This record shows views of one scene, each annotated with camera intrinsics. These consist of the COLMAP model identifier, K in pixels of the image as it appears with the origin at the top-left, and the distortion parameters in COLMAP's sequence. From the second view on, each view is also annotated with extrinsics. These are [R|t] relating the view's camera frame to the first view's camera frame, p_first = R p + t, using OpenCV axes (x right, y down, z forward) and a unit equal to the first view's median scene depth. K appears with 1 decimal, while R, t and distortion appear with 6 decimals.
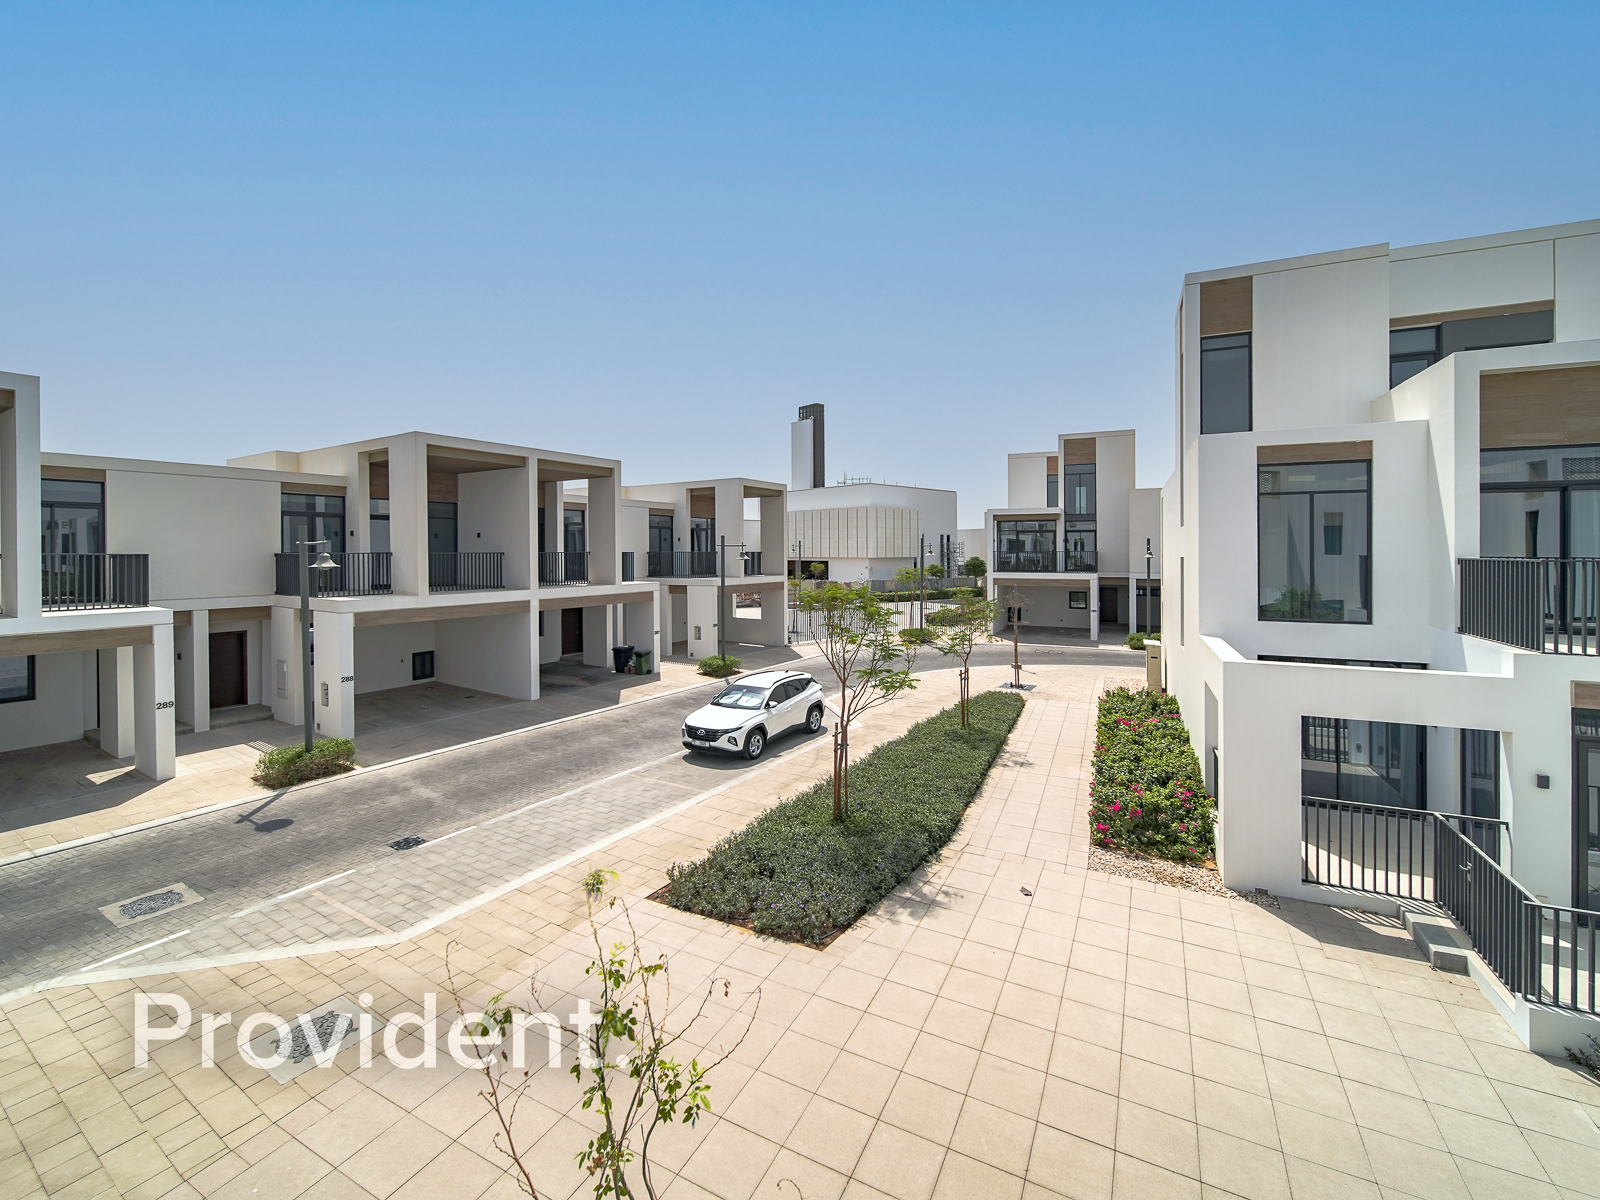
lens RADIAL K [[658.5, 0, 814.5], [0, 658.5, 550.0], [0, 0, 1]] dist [-0.010088, -0.000205]
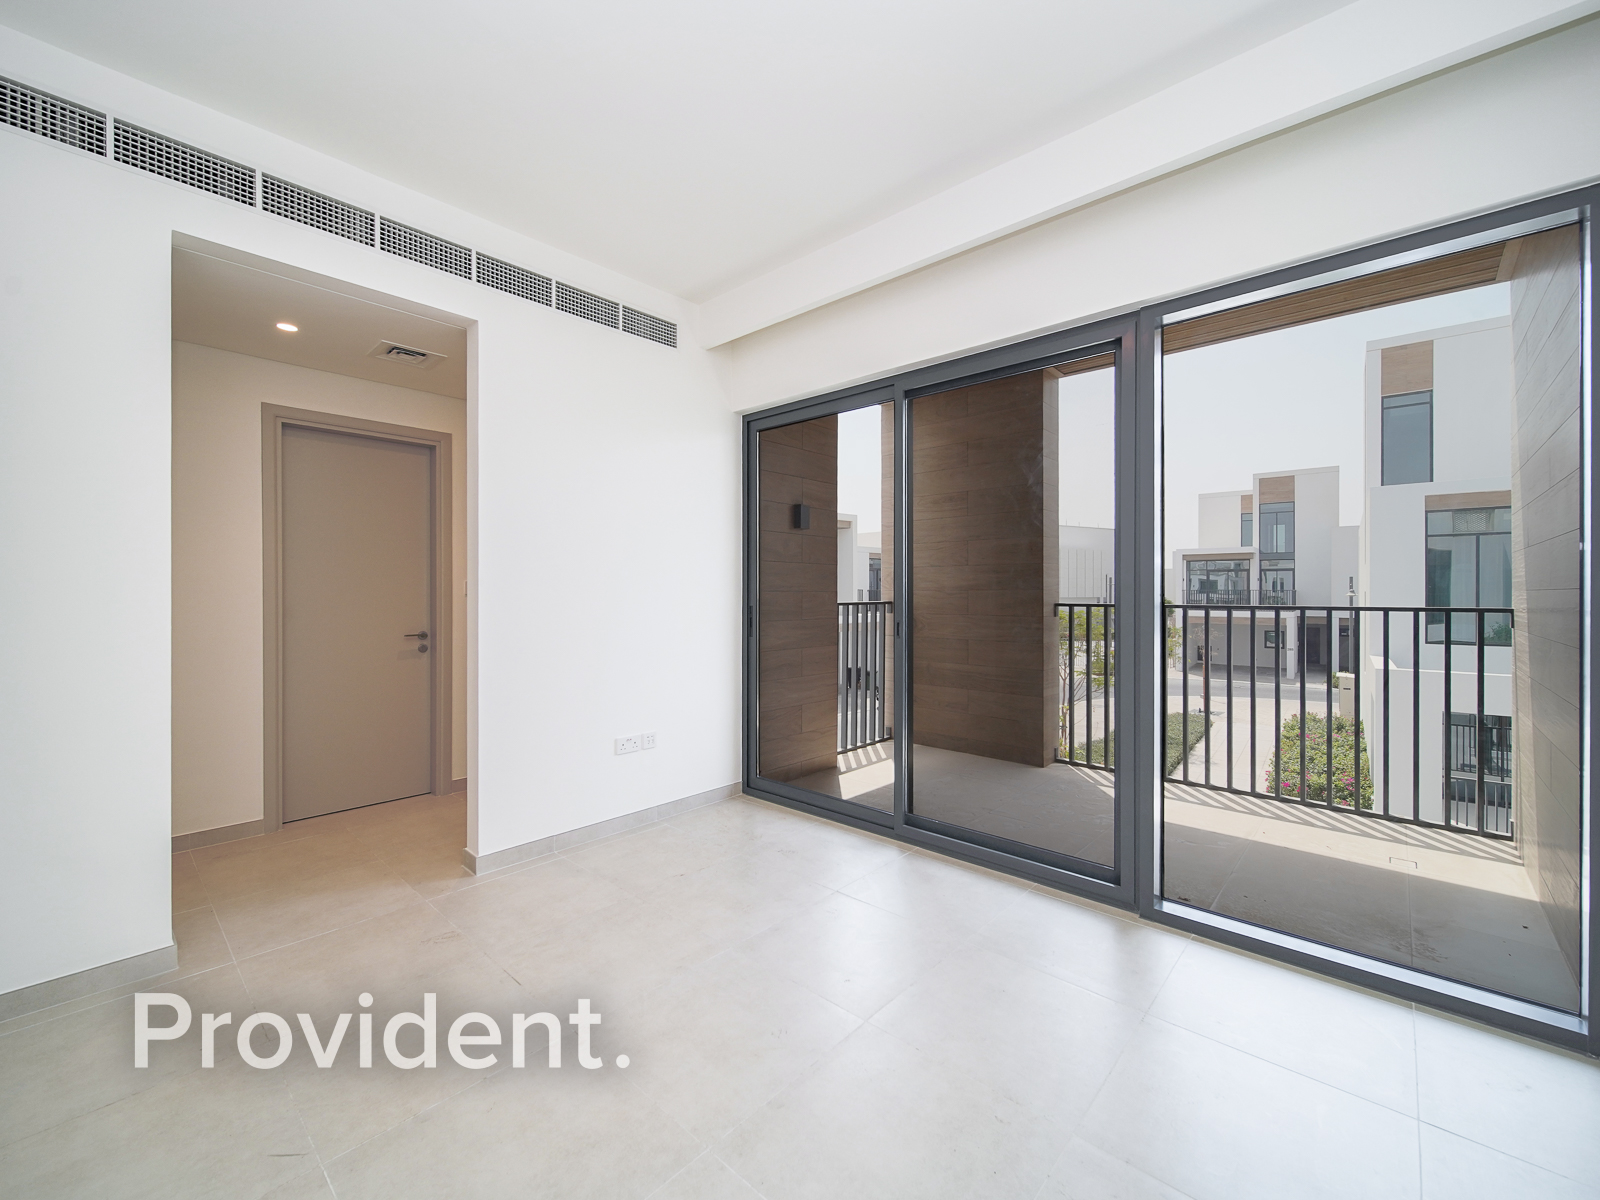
lens RADIAL K [[658.5, 0, 807.9], [0, 658.5, 590.4], [0, 0, 1]] dist [-0.010088, -0.000205]
pose [[0.967800, 0.004882, -0.251674, -0.036095], [-0.005371, 0.999985, -0.001254, 0.007325], [0.251664, 0.002565, 0.967811, -0.145894]]
